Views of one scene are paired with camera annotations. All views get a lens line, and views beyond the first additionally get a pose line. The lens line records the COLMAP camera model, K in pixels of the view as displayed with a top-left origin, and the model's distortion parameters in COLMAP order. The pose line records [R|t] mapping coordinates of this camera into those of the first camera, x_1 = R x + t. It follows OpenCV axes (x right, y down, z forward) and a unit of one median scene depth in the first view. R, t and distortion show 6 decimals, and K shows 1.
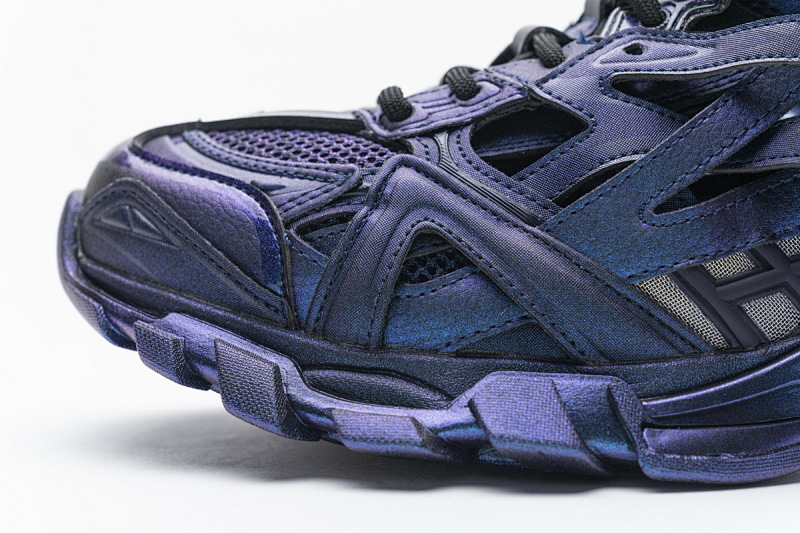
lens RADIAL K [[1558.0, 0, 400.0], [0, 1558.0, 266.5], [0, 0, 1]] dist [0.012269, -0.057084]
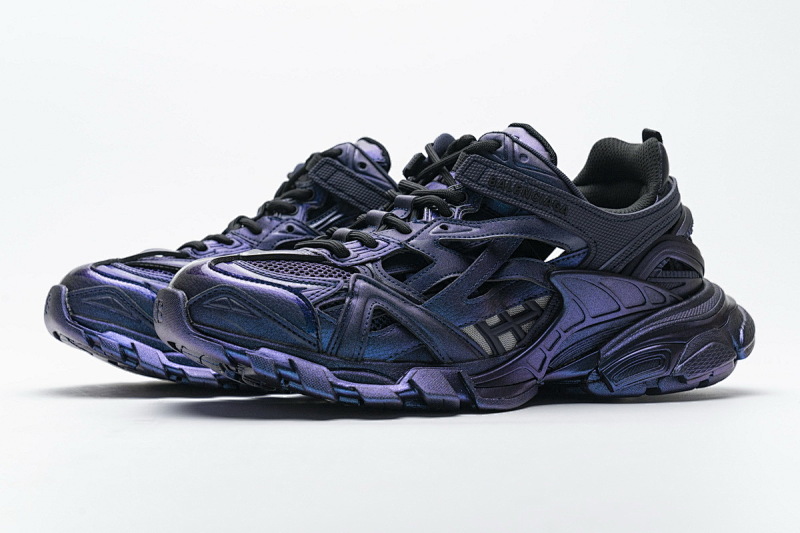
lens RADIAL K [[1423.8, 0, 400.0], [0, 1423.8, 266.5], [0, 0, 1]] dist [-0.025121, -0.010331]
pose [[0.877360, -0.000253, 0.479833, -0.932578], [0.021010, 0.999061, -0.037891, -0.003582], [-0.479373, 0.043325, 0.876541, -0.823899]]
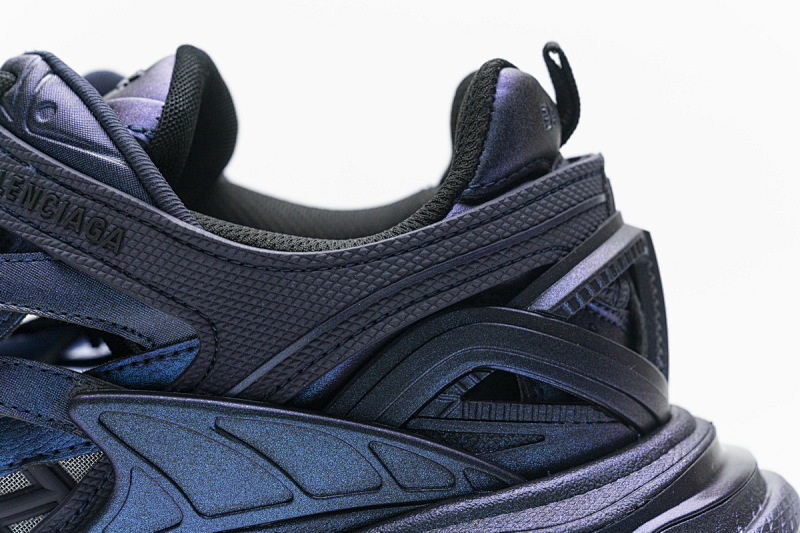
lens RADIAL K [[1558.0, 0, 400.0], [0, 1558.0, 266.5], [0, 0, 1]] dist [0.012269, -0.057084]
pose [[0.999523, 0.028370, -0.012240, 0.508025], [-0.028927, 0.998430, -0.047967, -0.110685], [0.010860, 0.048298, 0.998774, 0.020330]]
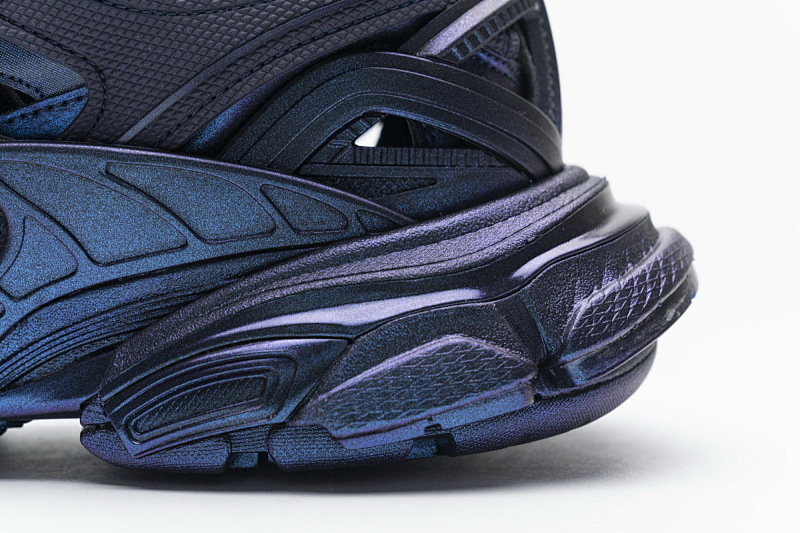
lens RADIAL K [[1558.0, 0, 400.0], [0, 1558.0, 266.5], [0, 0, 1]] dist [0.012269, -0.057084]
pose [[0.999691, 0.000033, 0.024877, 0.541640], [-0.000039, 1.000000, 0.000225, -0.000751], [-0.024877, -0.000226, 0.999690, 0.016299]]
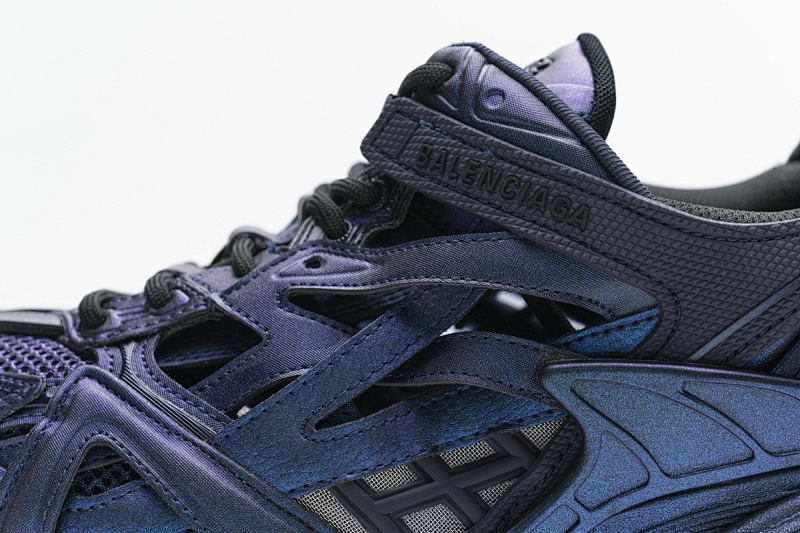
lens RADIAL K [[1558.0, 0, 400.0], [0, 1558.0, 266.5], [0, 0, 1]] dist [0.012269, -0.057084]
pose [[0.999991, -0.002618, 0.003289, 0.207932], [0.002785, 0.998644, -0.051989, -0.084180], [-0.003149, 0.051998, 0.998642, -0.033369]]
